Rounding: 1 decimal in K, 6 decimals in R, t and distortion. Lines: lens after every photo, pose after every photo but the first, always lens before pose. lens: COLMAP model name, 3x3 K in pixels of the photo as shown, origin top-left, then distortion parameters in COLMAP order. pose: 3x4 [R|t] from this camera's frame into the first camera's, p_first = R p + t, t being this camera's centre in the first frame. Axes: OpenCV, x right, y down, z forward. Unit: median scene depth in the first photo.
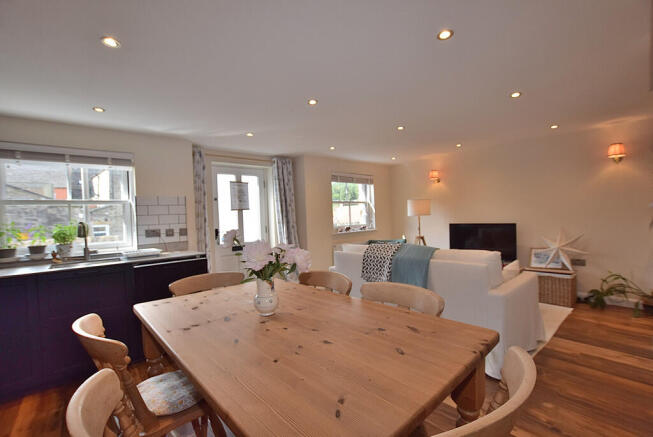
lens RADIAL K [[286.3, 0, 323.7], [0, 286.3, 221.6], [0, 0, 1]] dist [-0.024267, 0.000798]
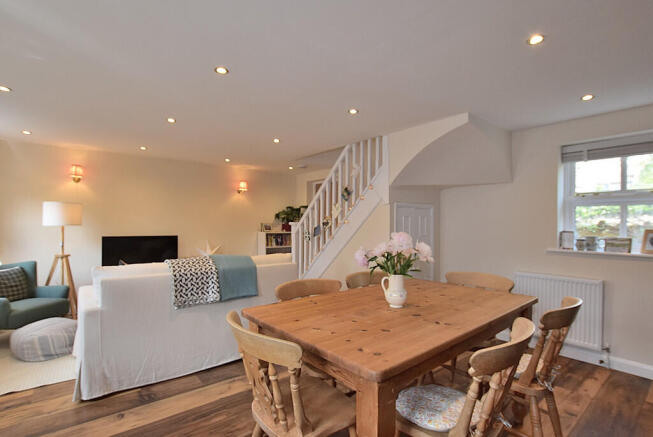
lens RADIAL K [[303.9, 0, 328.2], [0, 303.9, 224.9], [0, 0, 1]] dist [-0.000013, 0.000184]
pose [[0.063021, 0.033122, 0.997462, -0.429972], [0.009801, 0.999380, -0.033804, 0.010700], [-0.997964, 0.011907, 0.062657, 0.355905]]
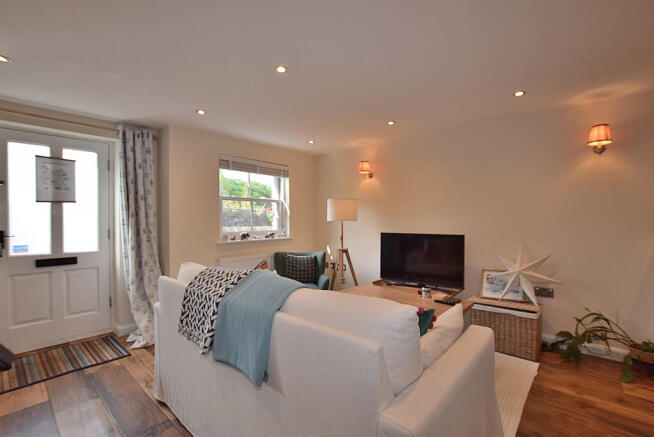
lens RADIAL K [[286.7, 0, 324.2], [0, 286.7, 221.6], [0, 0, 1]] dist [-0.024267, 0.000798]
pose [[0.991645, 0.032344, 0.124878, 0.228273], [-0.030206, 0.999364, -0.018977, -0.003833], [-0.125412, 0.015047, 0.991991, 0.315871]]
